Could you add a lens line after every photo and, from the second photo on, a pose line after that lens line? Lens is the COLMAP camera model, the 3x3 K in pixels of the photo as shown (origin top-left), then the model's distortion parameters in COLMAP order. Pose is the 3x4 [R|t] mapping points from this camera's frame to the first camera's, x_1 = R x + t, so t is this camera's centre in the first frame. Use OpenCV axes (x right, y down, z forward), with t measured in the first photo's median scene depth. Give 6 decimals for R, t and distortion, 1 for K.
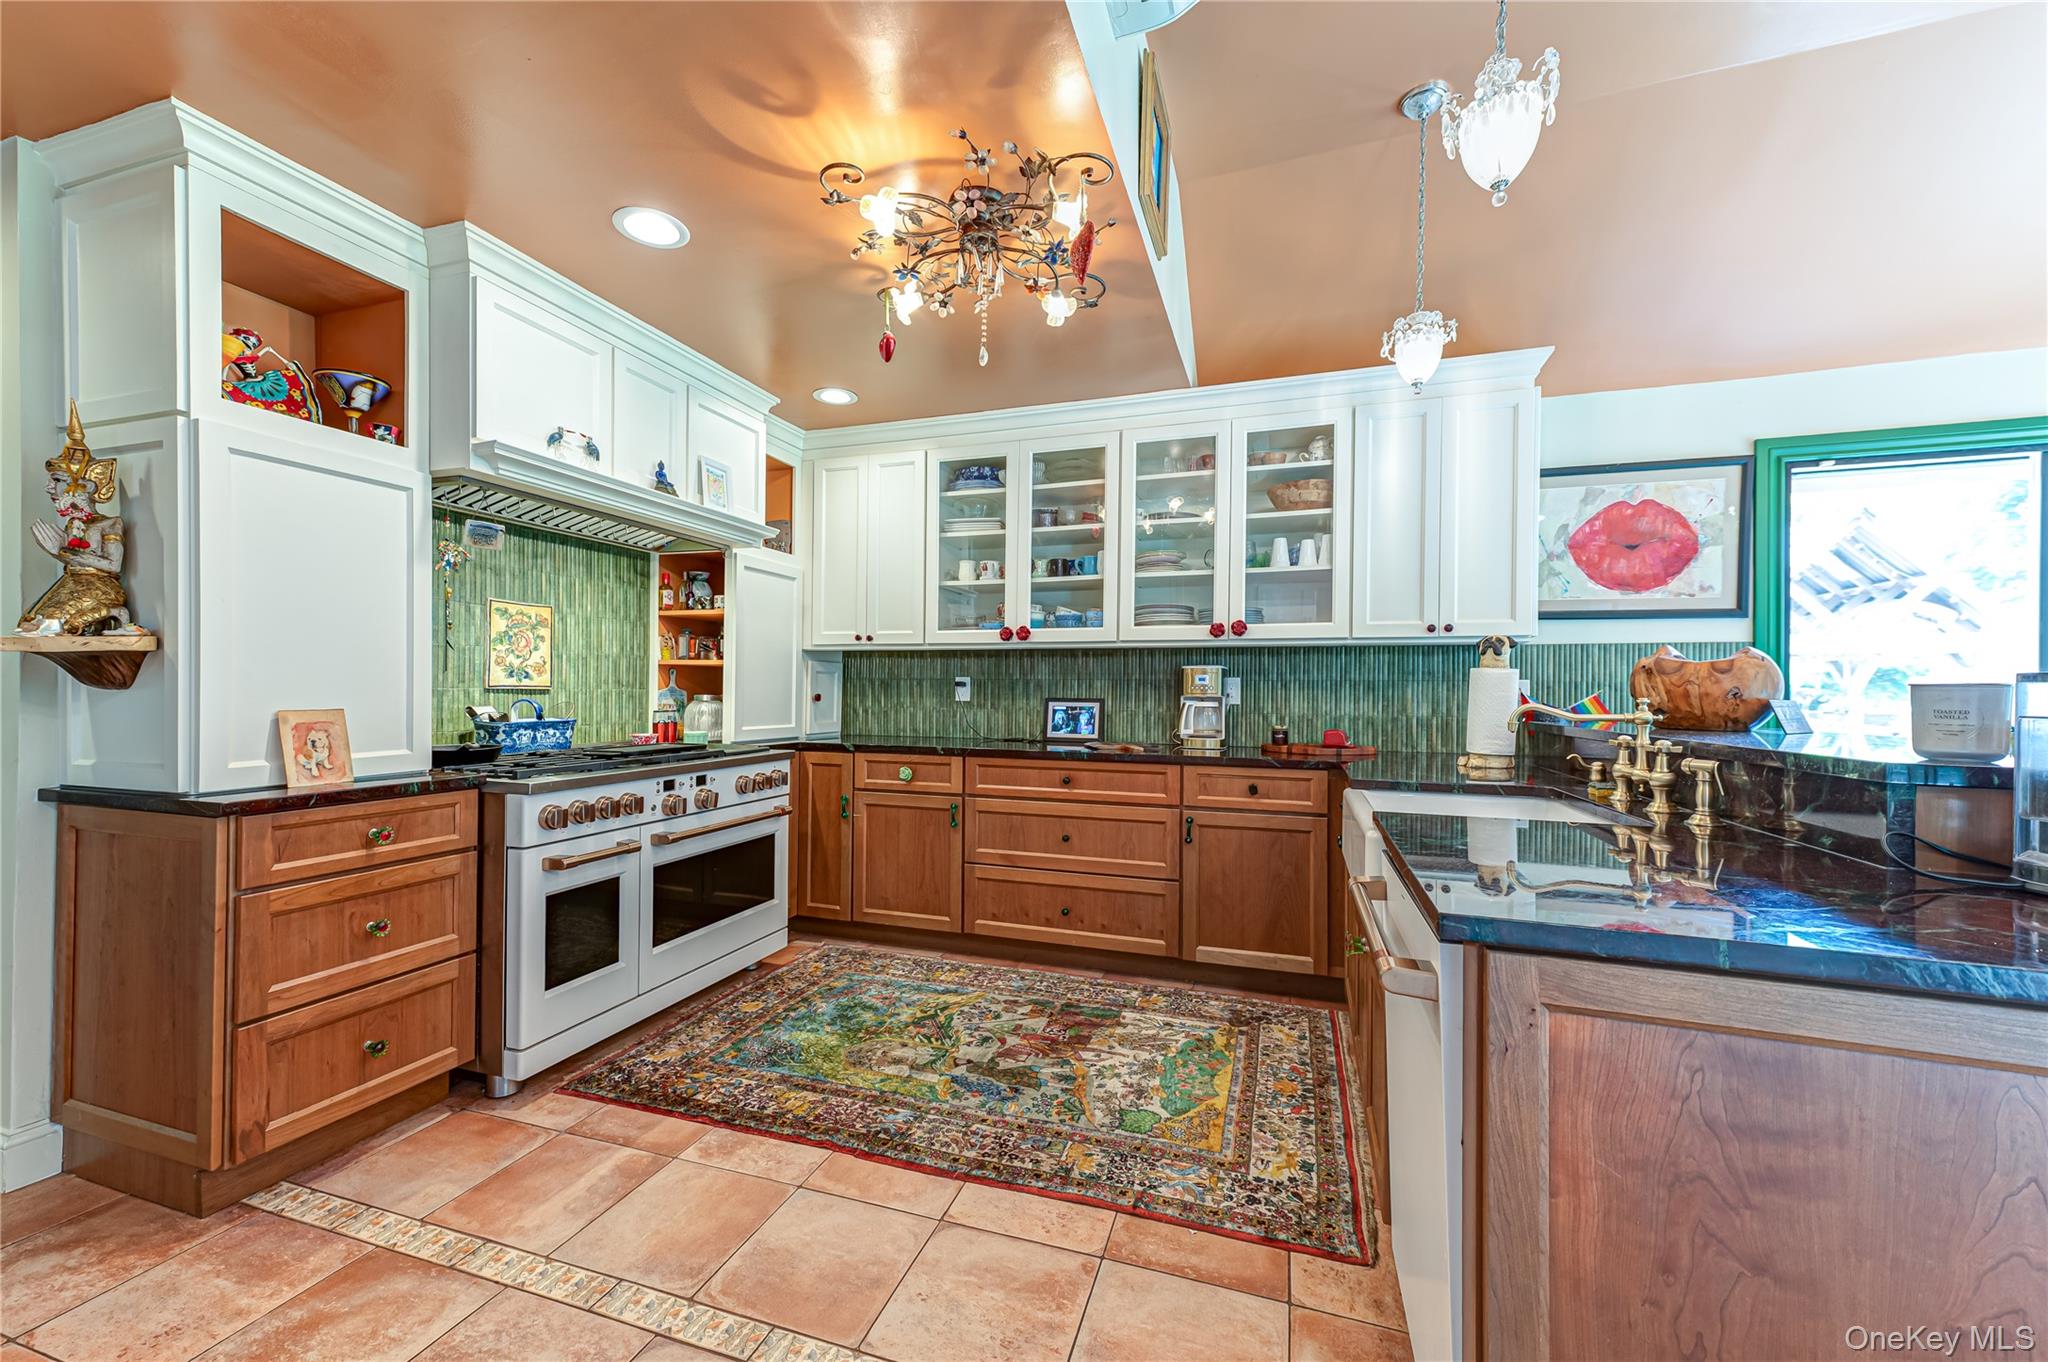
lens RADIAL K [[799.0, 0, 1022.7], [0, 799.0, 689.4], [0, 0, 1]] dist [0.015956, -0.000803]
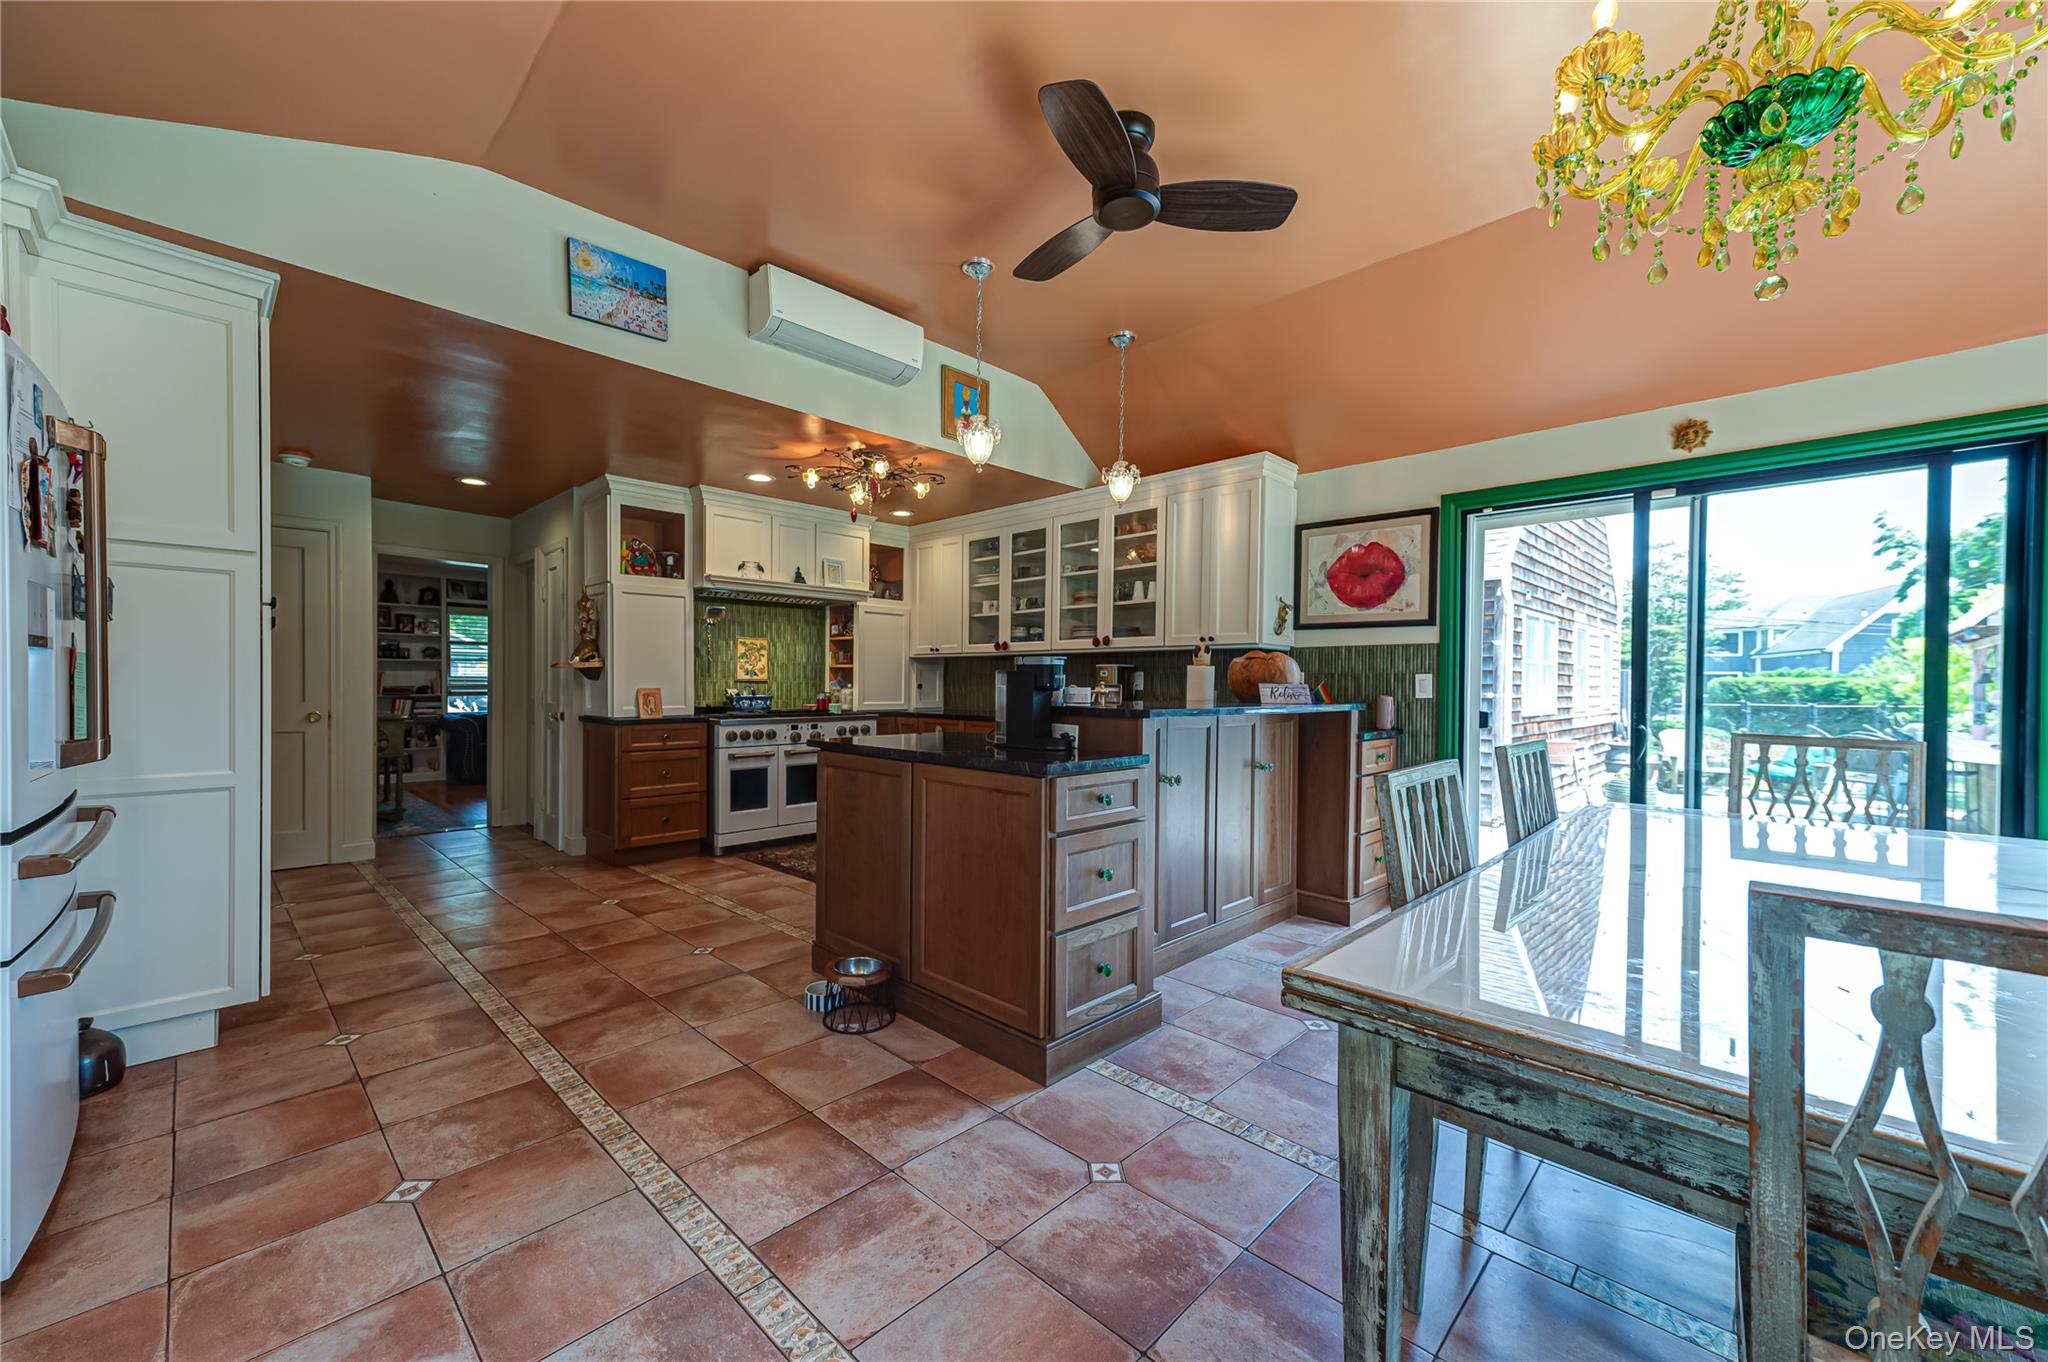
lens RADIAL K [[799.0, 0, 1023.2], [0, 799.0, 687.5], [0, 0, 1]] dist [0.015956, -0.000803]
pose [[0.903189, 0.000394, -0.429244, 0.837403], [0.001322, 0.999992, 0.003701, 0.009444], [0.429242, -0.003910, 0.903181, -0.515297]]
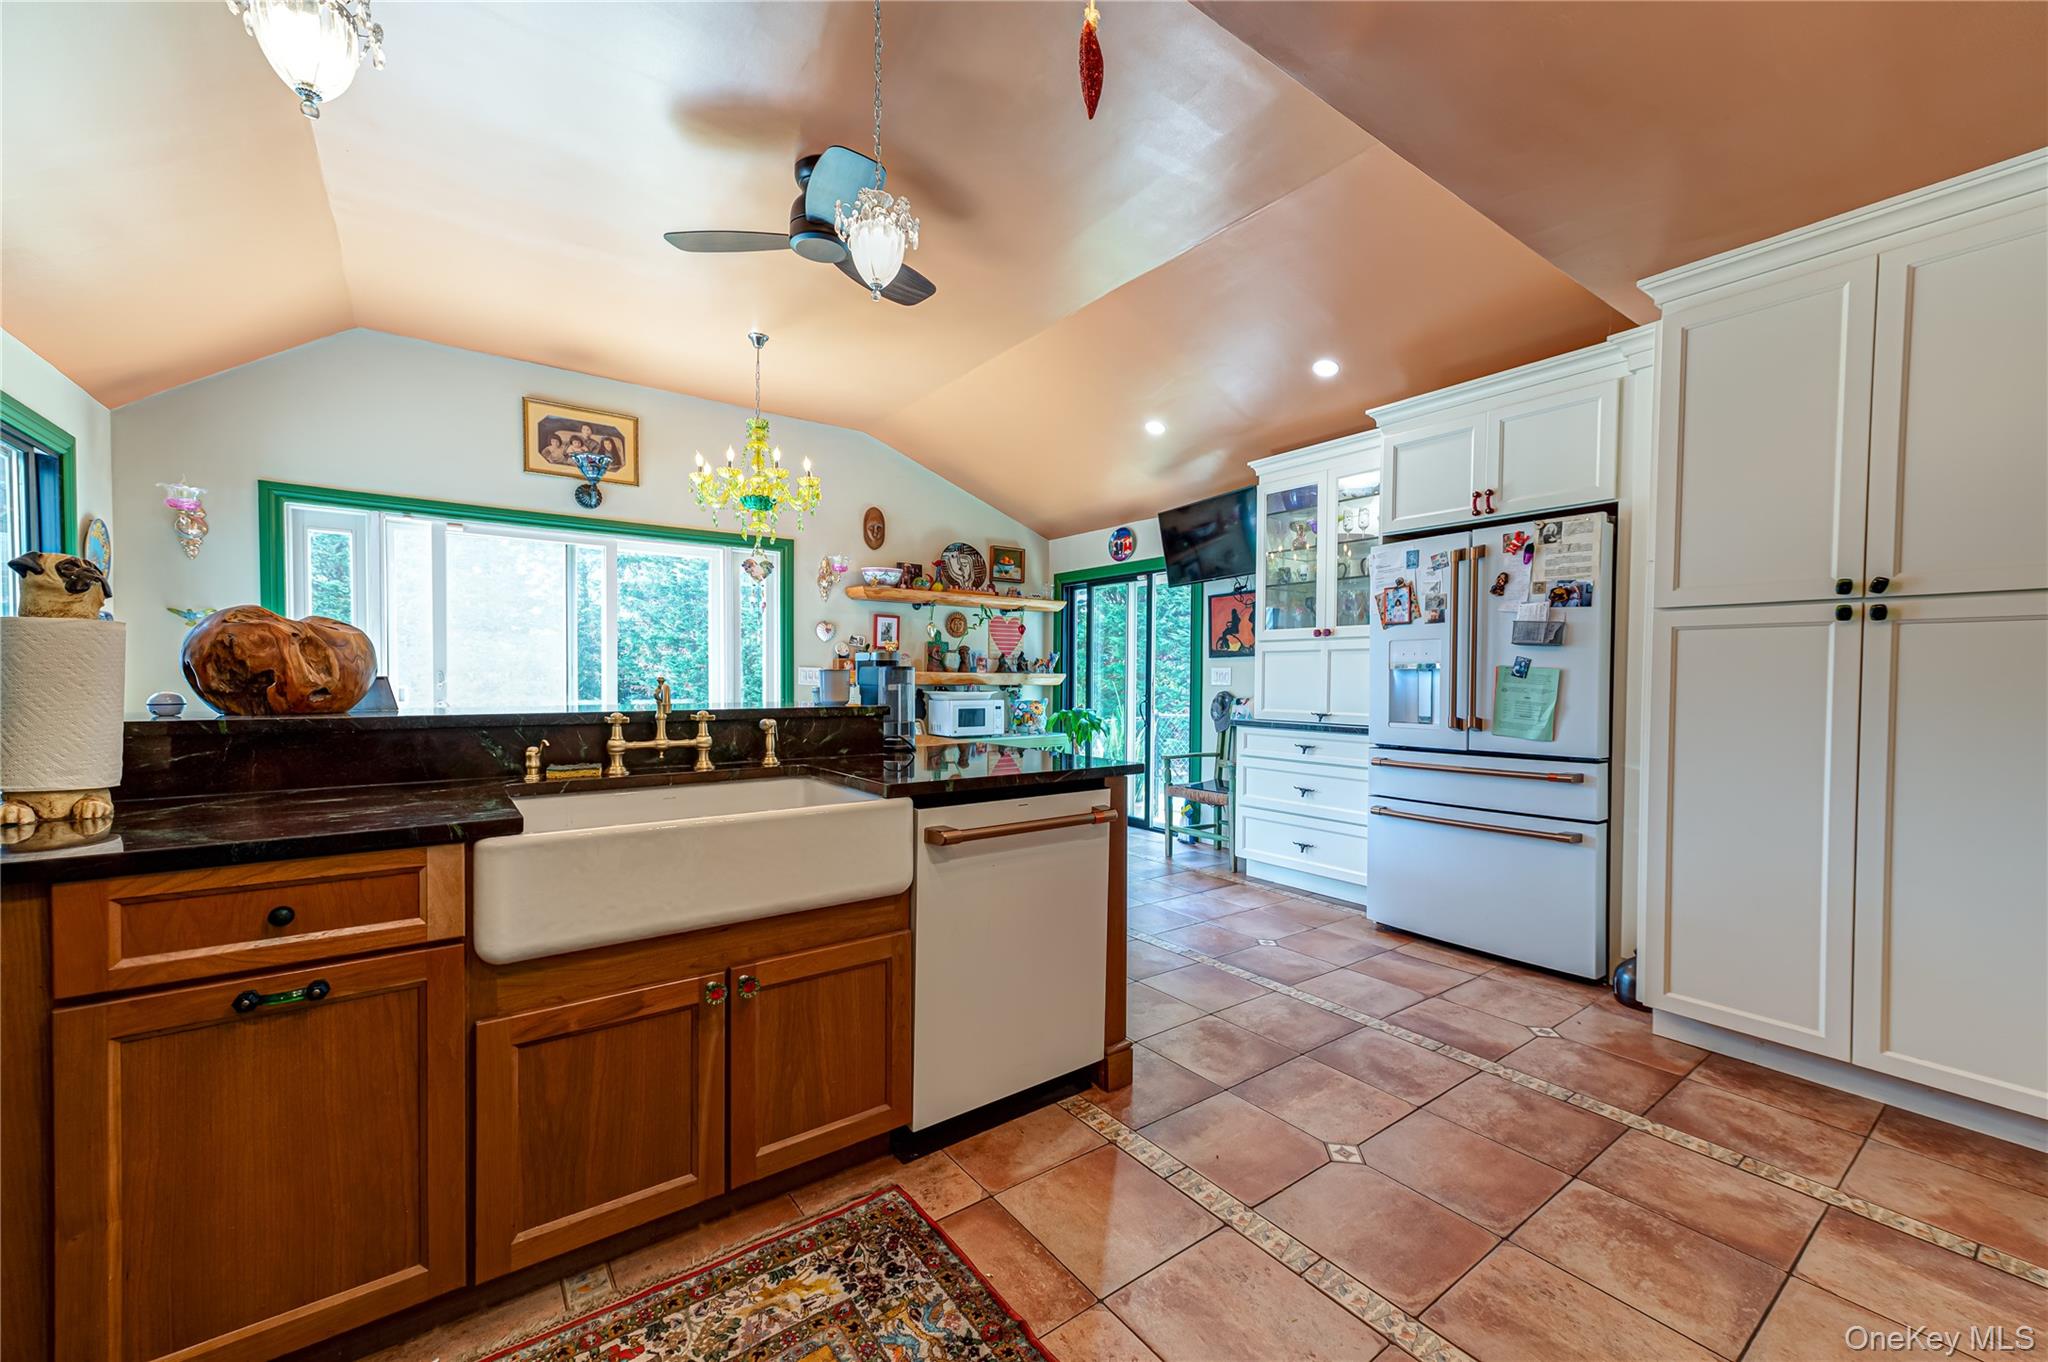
lens RADIAL K [[799.0, 0, 1022.1], [0, 799.0, 687.9], [0, 0, 1]] dist [0.015956, -0.000803]
pose [[-0.818160, -0.020015, 0.574643, -0.179908], [-0.013411, 0.999786, 0.015729, 0.000579], [-0.574835, 0.005162, -0.818253, 0.954042]]
